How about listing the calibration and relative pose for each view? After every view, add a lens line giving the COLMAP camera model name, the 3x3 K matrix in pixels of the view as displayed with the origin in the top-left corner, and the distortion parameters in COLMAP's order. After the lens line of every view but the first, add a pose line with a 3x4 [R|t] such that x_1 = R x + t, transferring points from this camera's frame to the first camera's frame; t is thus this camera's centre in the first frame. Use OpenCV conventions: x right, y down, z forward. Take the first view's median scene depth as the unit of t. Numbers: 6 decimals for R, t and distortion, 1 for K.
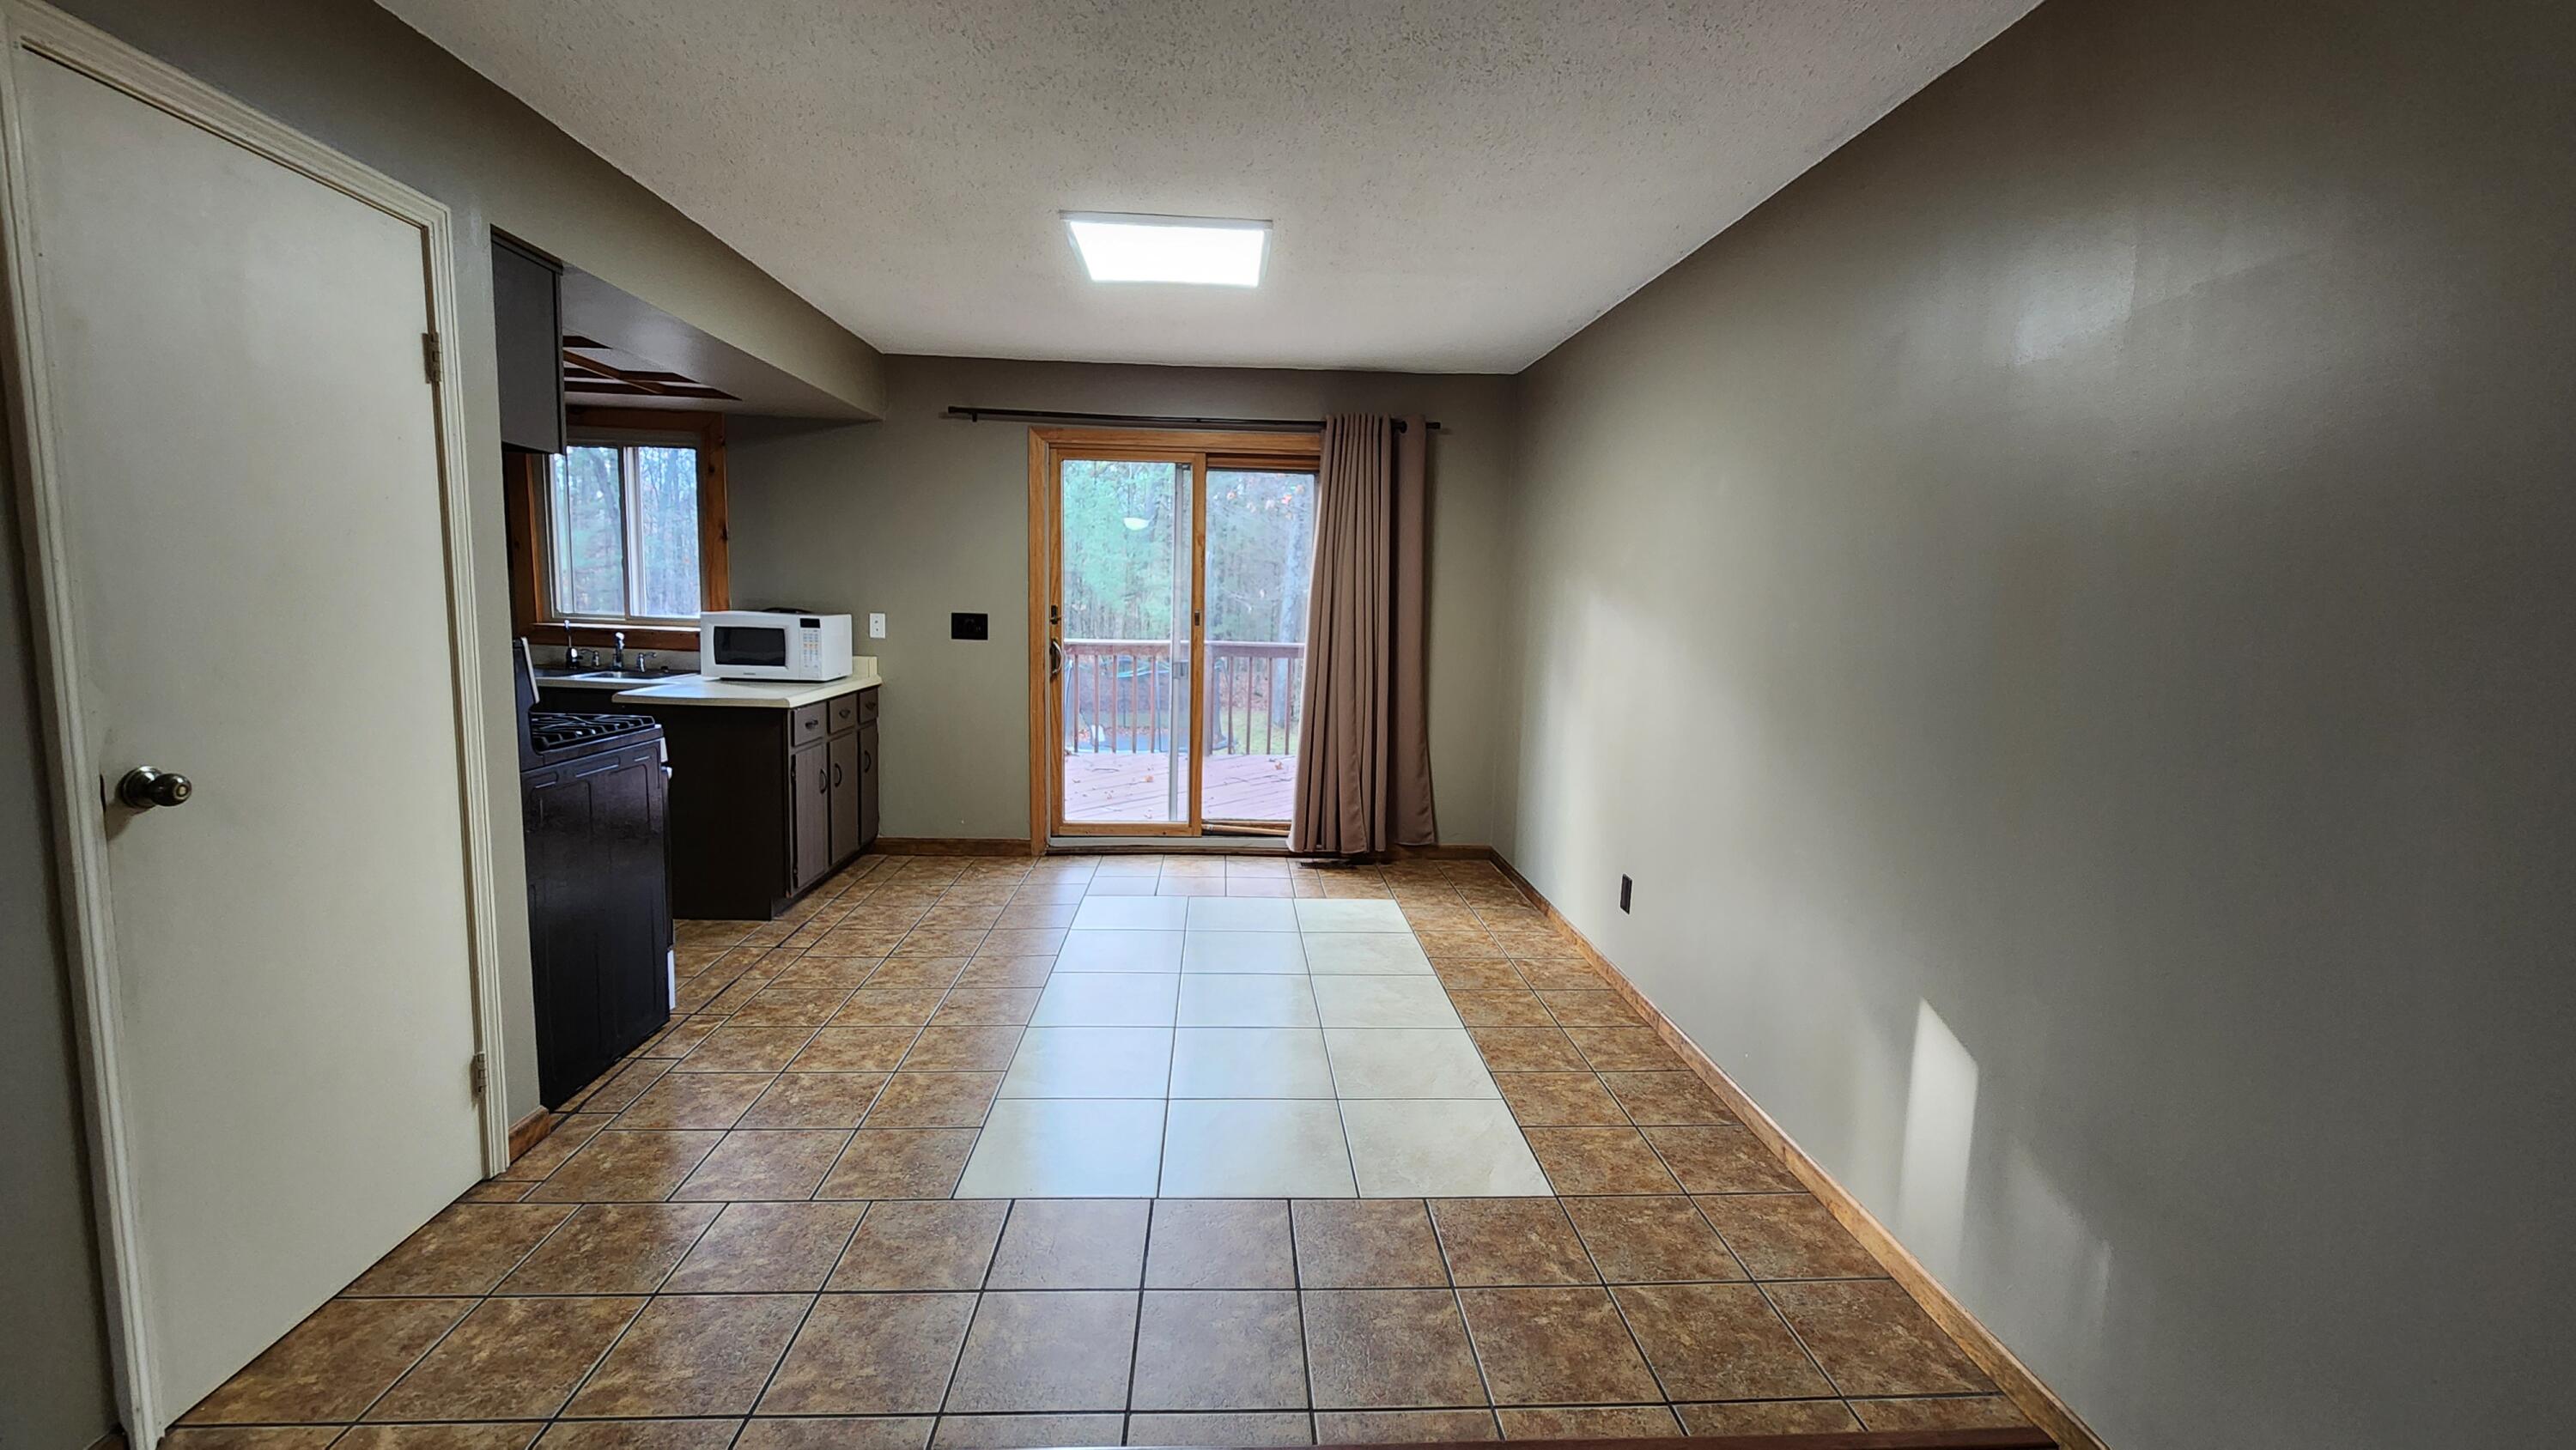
lens RADIAL K [[1073.6, 0, 1288.0], [0, 1073.6, 725.0], [0, 0, 1]] dist [-0.001220, -0.000305]
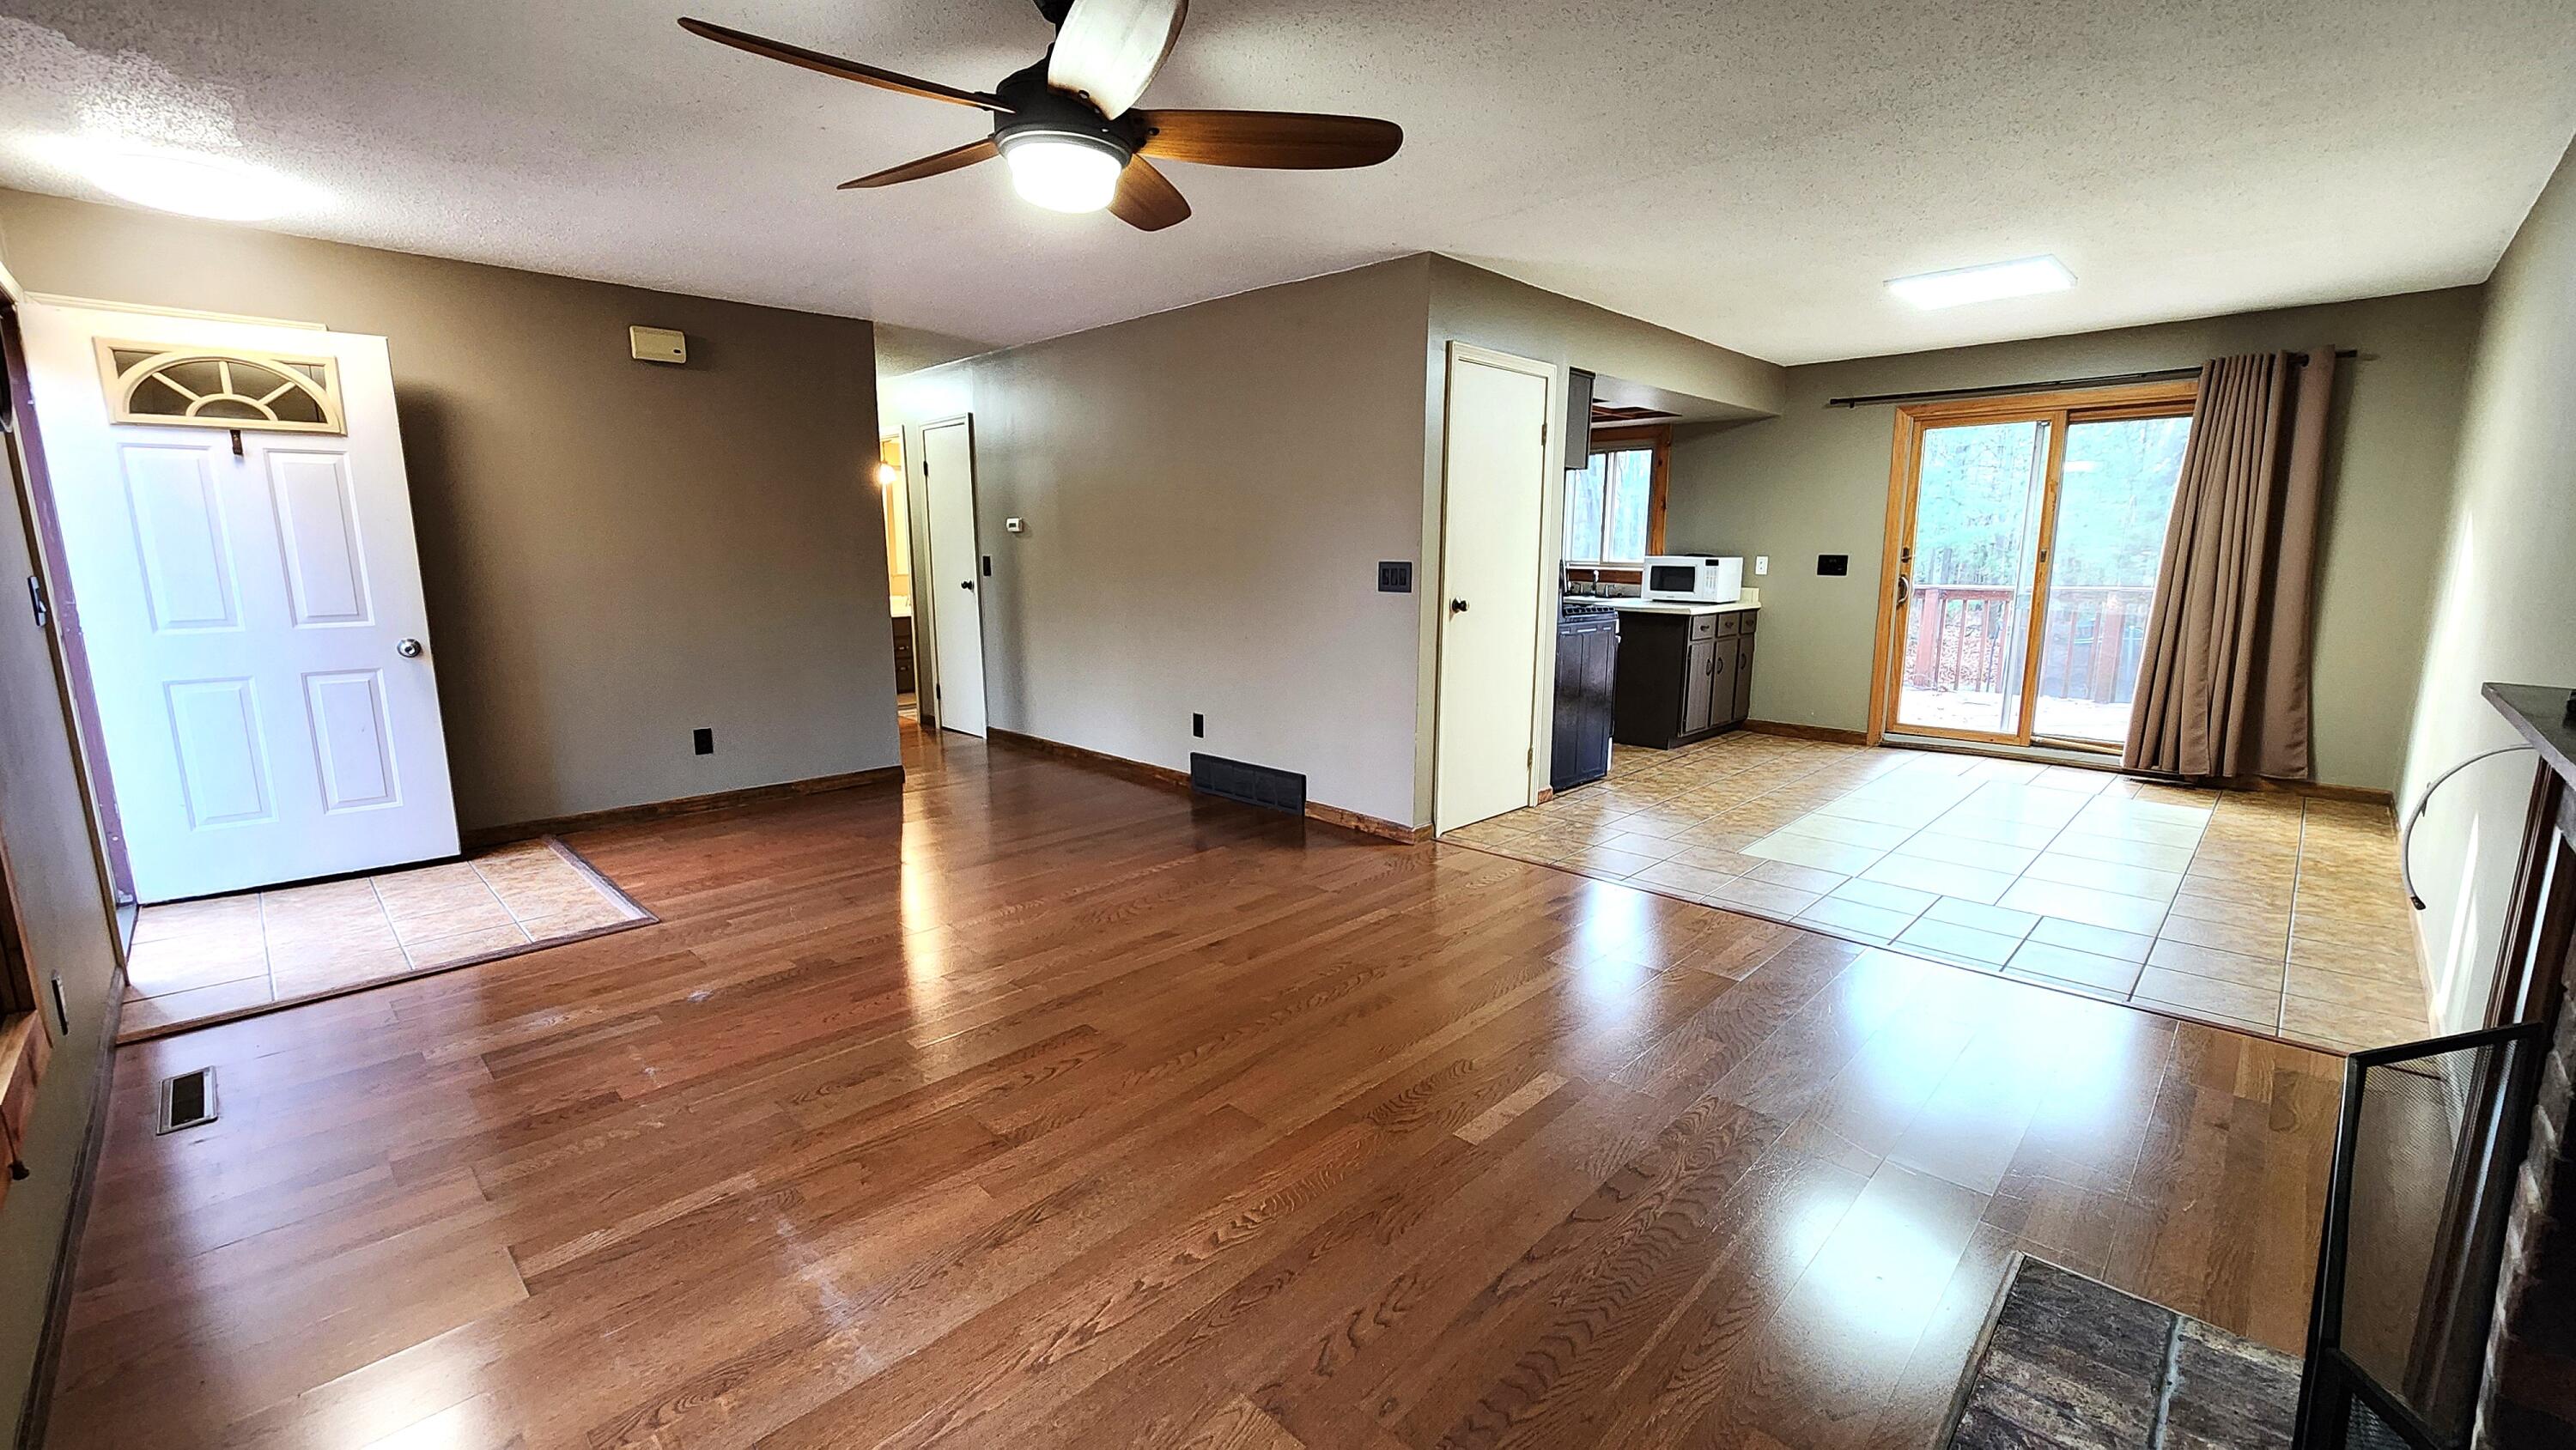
lens RADIAL K [[1035.8, 0, 1288.0], [0, 1035.8, 725.0], [0, 0, 1]] dist [-0.001309, -0.000109]
pose [[0.675082, 0.097883, -0.731220, 0.209403], [-0.071372, 0.995175, 0.067324, 0.068128], [0.734282, 0.006740, 0.678811, -0.368271]]
